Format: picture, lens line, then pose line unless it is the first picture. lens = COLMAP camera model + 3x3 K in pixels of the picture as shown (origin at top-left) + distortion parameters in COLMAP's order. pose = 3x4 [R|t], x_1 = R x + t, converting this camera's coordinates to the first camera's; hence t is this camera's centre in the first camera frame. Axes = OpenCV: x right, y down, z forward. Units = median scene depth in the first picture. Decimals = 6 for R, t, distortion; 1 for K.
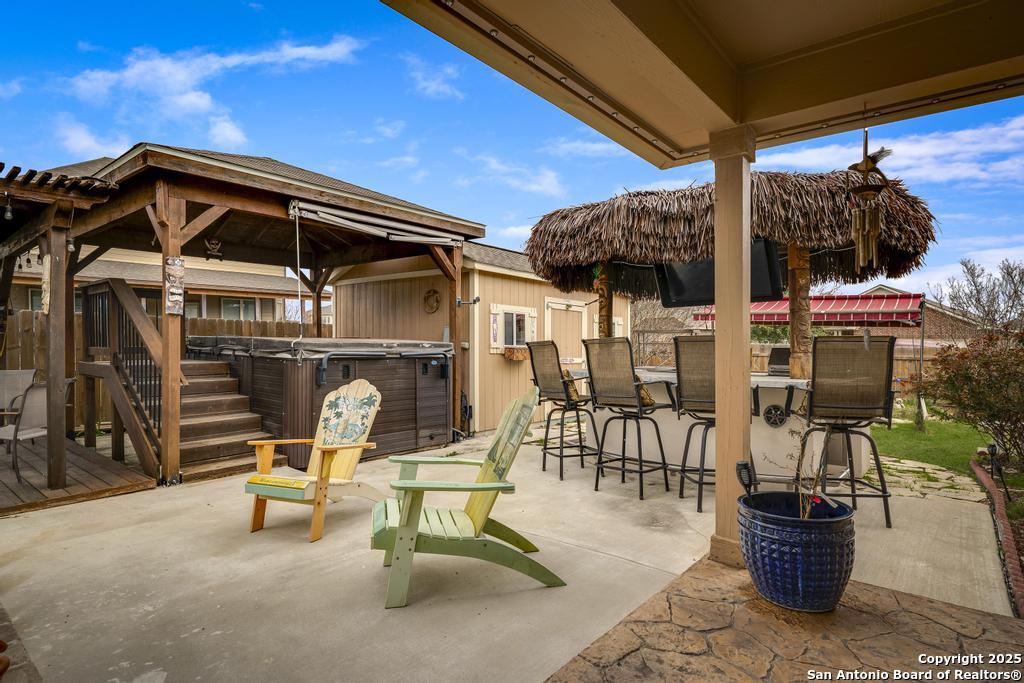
lens RADIAL K [[544.6, 0, 499.6], [0, 544.6, 343.4], [0, 0, 1]] dist [-0.003097, -0.000458]
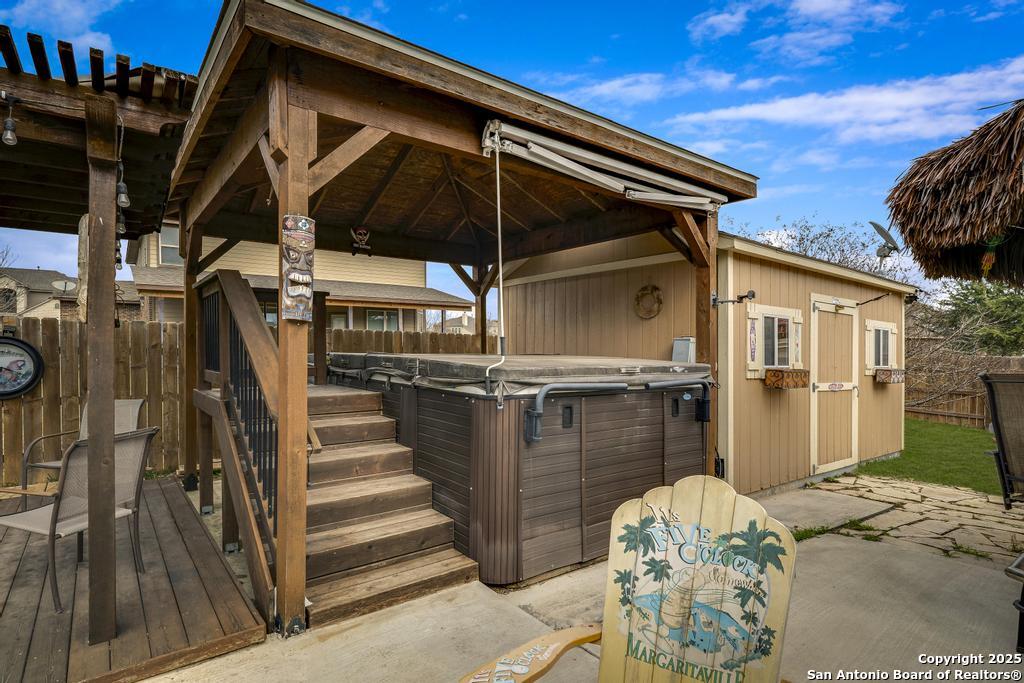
lens RADIAL K [[529.1, 0, 507.6], [0, 529.1, 346.8], [0, 0, 1]] dist [0.003626, 0.000206]
pose [[0.978003, -0.001899, -0.208584, -0.226974], [-0.000334, 0.999943, -0.010670, -0.017776], [0.208593, 0.010505, 0.977946, 0.423862]]
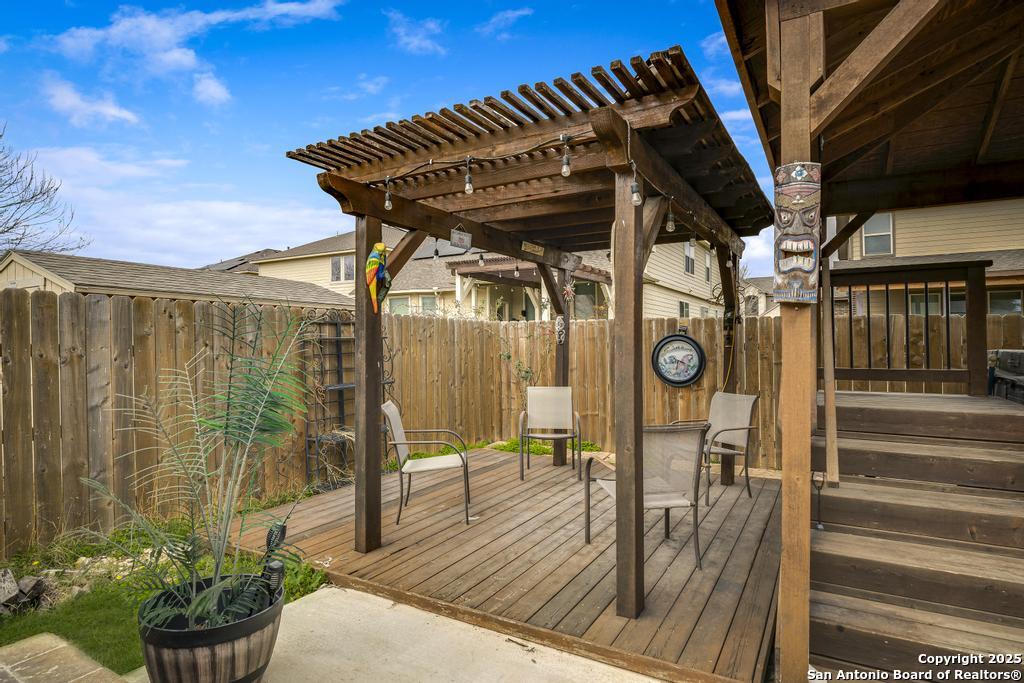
lens RADIAL K [[563.8, 0, 507.4], [0, 563.8, 344.1], [0, 0, 1]] dist [0.000893, 0.000134]
pose [[0.189423, -0.004782, -0.981884, -0.180605], [-0.006861, 0.999957, -0.006194, -0.015613], [0.981872, 0.007910, 0.189382, 0.570170]]
